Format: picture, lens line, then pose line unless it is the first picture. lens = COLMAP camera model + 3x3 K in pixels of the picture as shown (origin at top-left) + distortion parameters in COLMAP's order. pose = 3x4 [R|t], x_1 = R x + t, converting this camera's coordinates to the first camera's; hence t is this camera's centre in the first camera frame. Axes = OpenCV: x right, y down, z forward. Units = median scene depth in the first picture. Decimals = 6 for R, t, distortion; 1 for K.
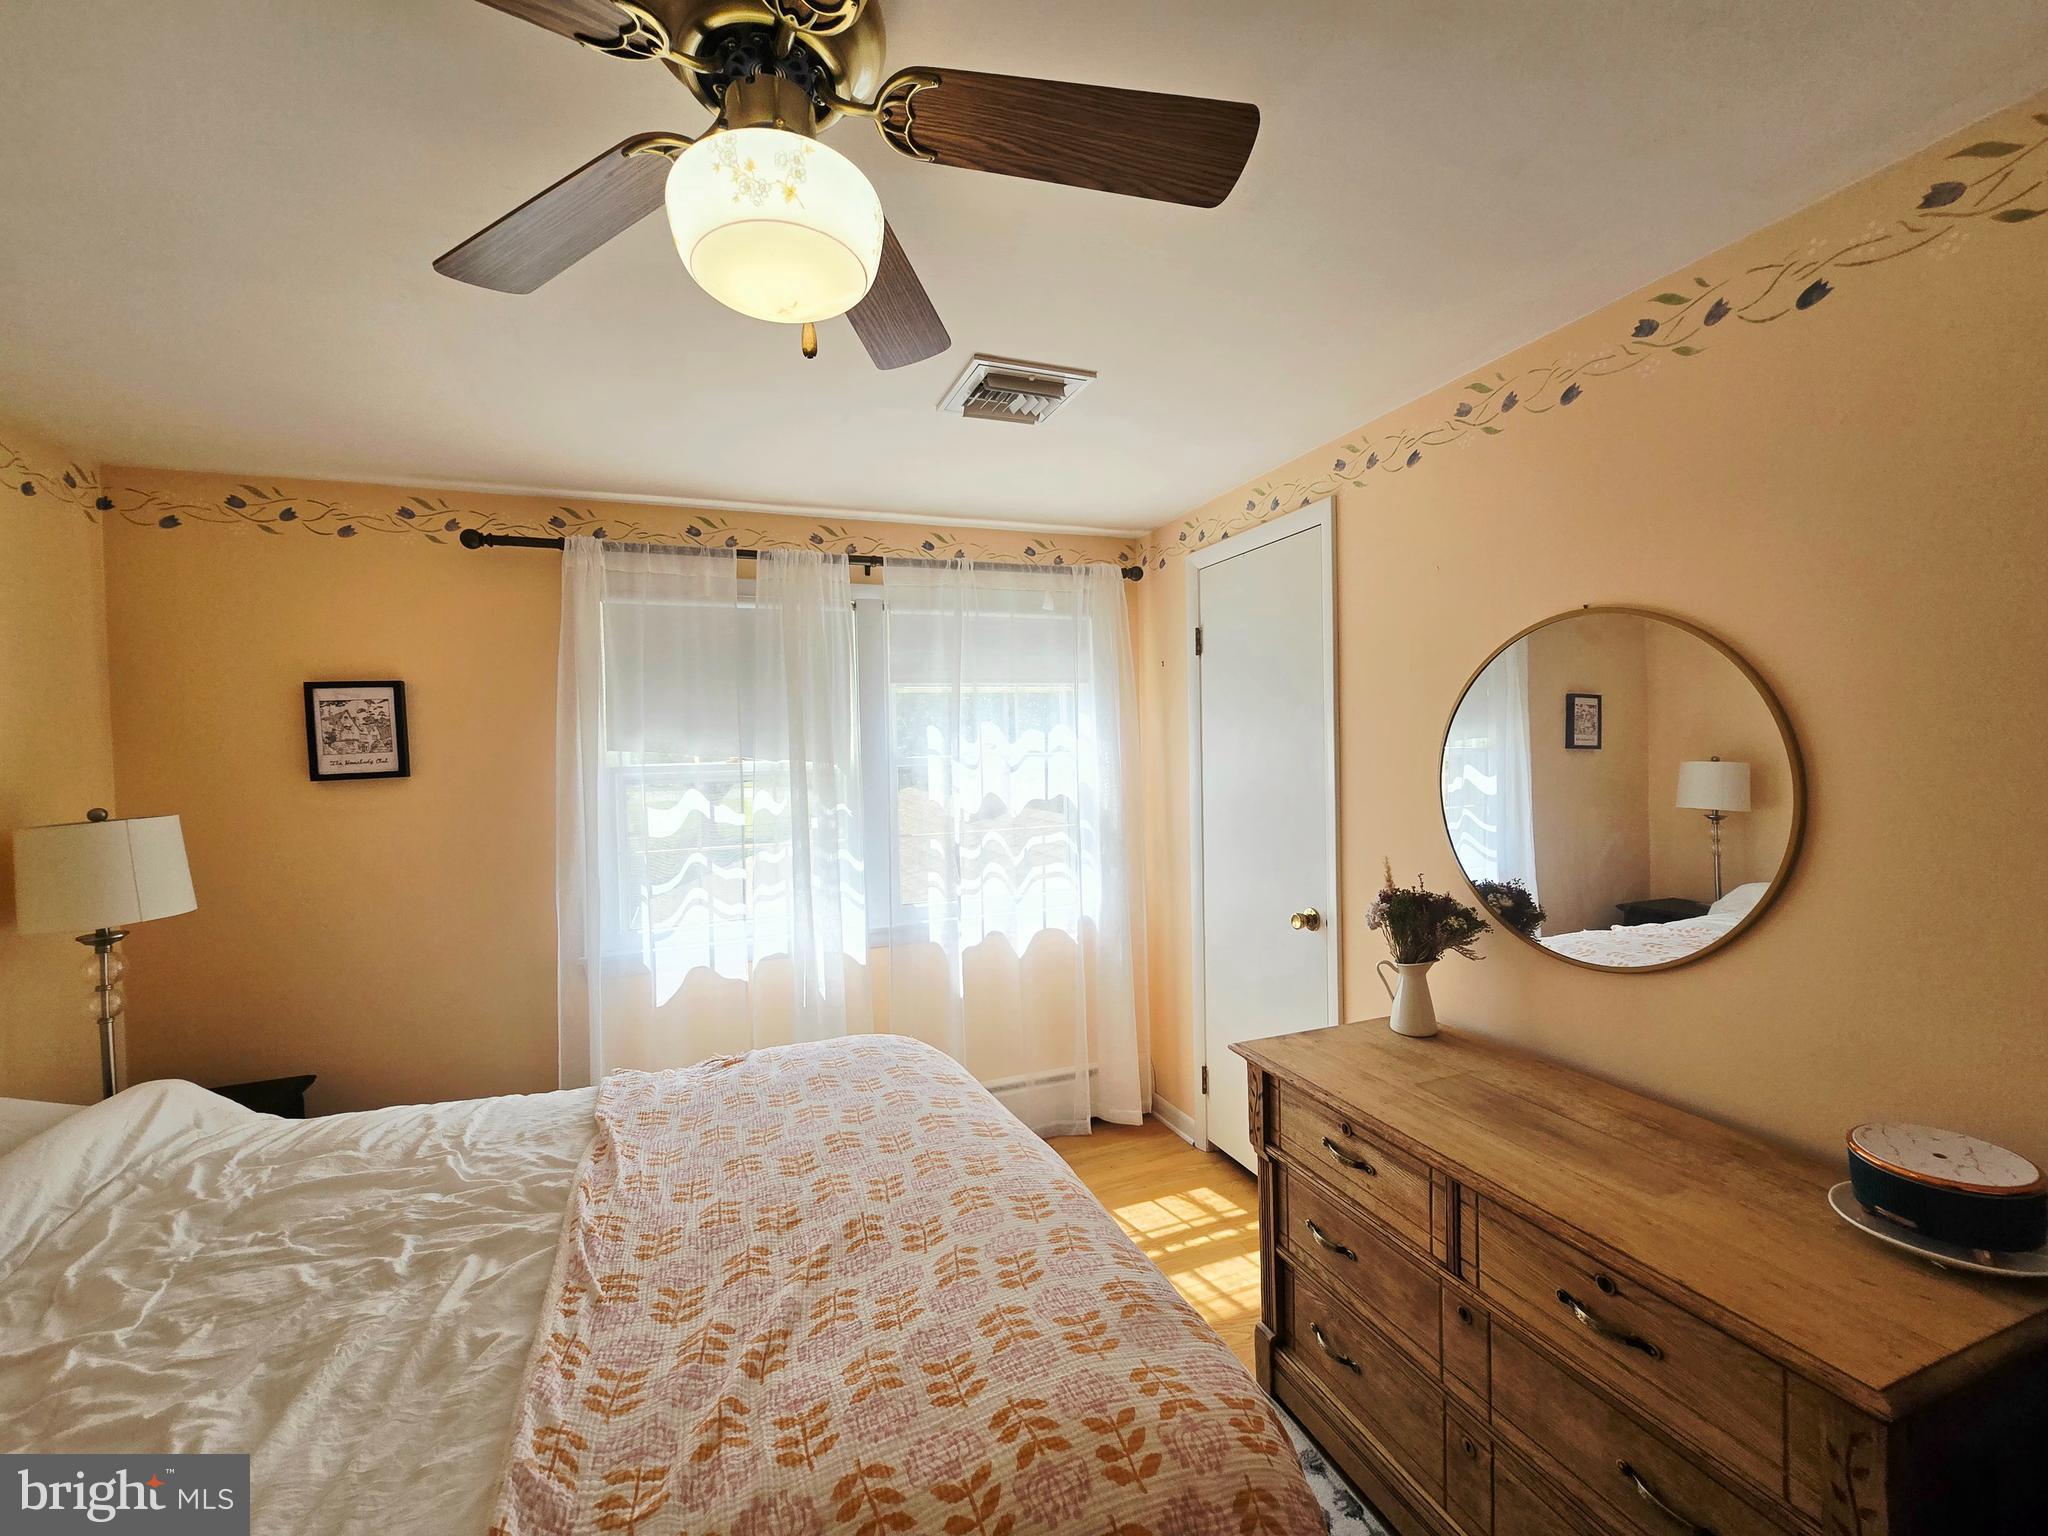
lens RADIAL K [[832.7, 0, 1018.5], [0, 832.7, 766.1], [0, 0, 1]] dist [-0.005799, 0.001707]
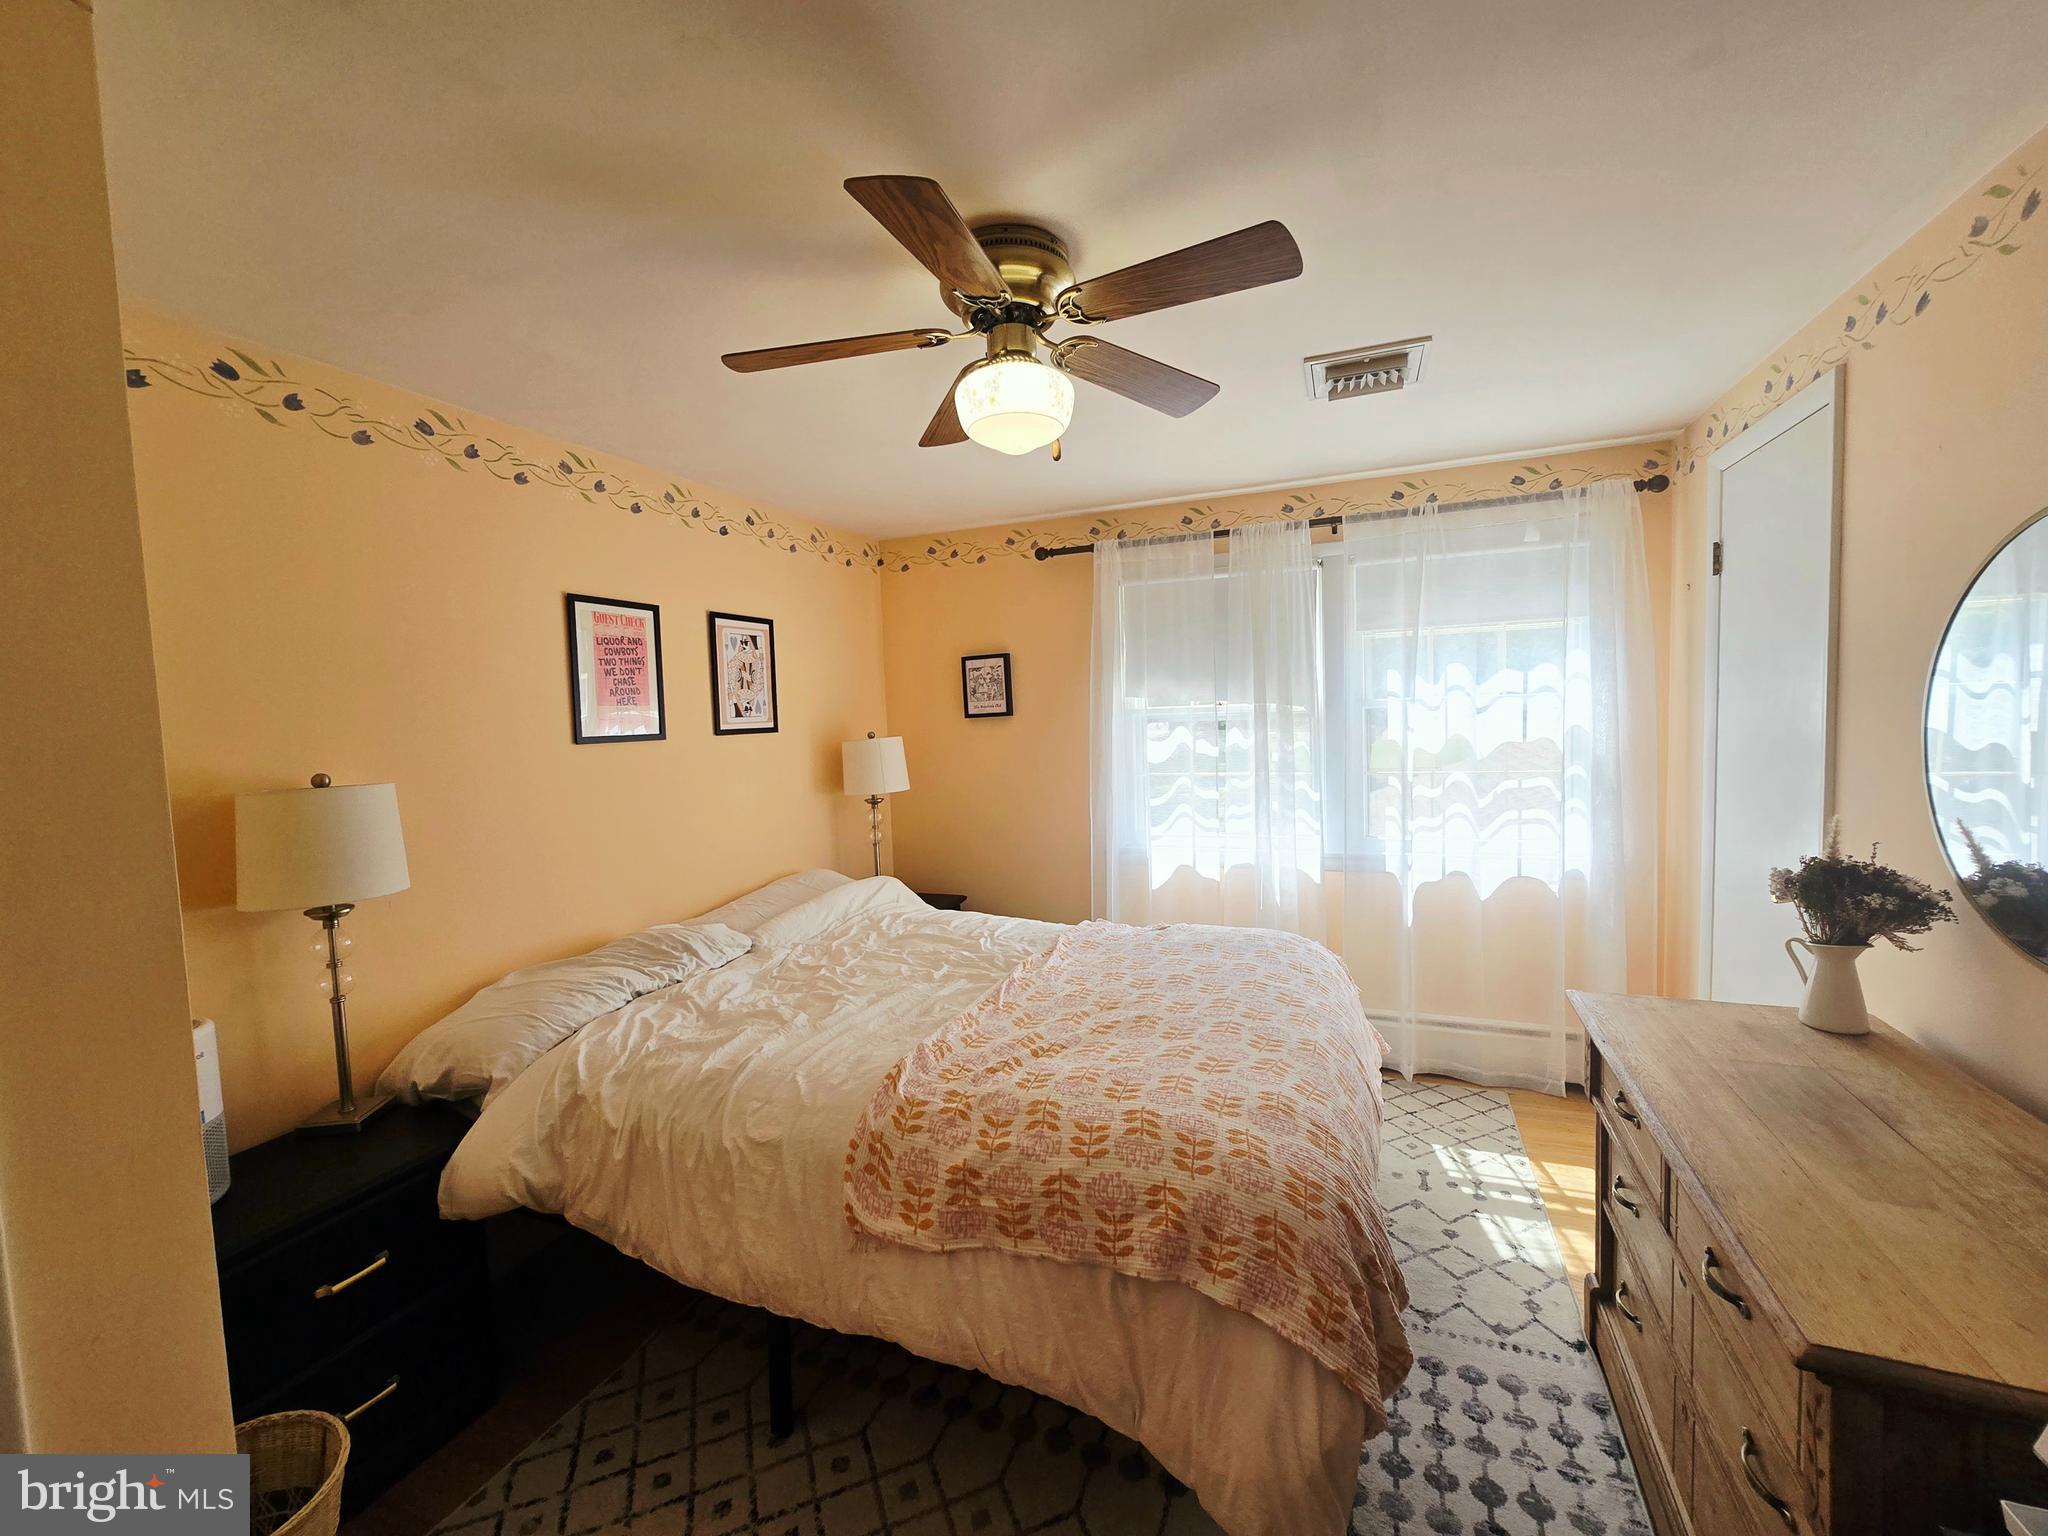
lens RADIAL K [[832.7, 0, 1033.0], [0, 832.7, 760.0], [0, 0, 1]] dist [-0.005799, 0.001707]
pose [[0.735706, 0.040710, -0.676077, 0.380750], [0.002199, 0.998043, 0.062491, -0.001204], [0.677298, -0.047461, 0.734177, -0.121567]]
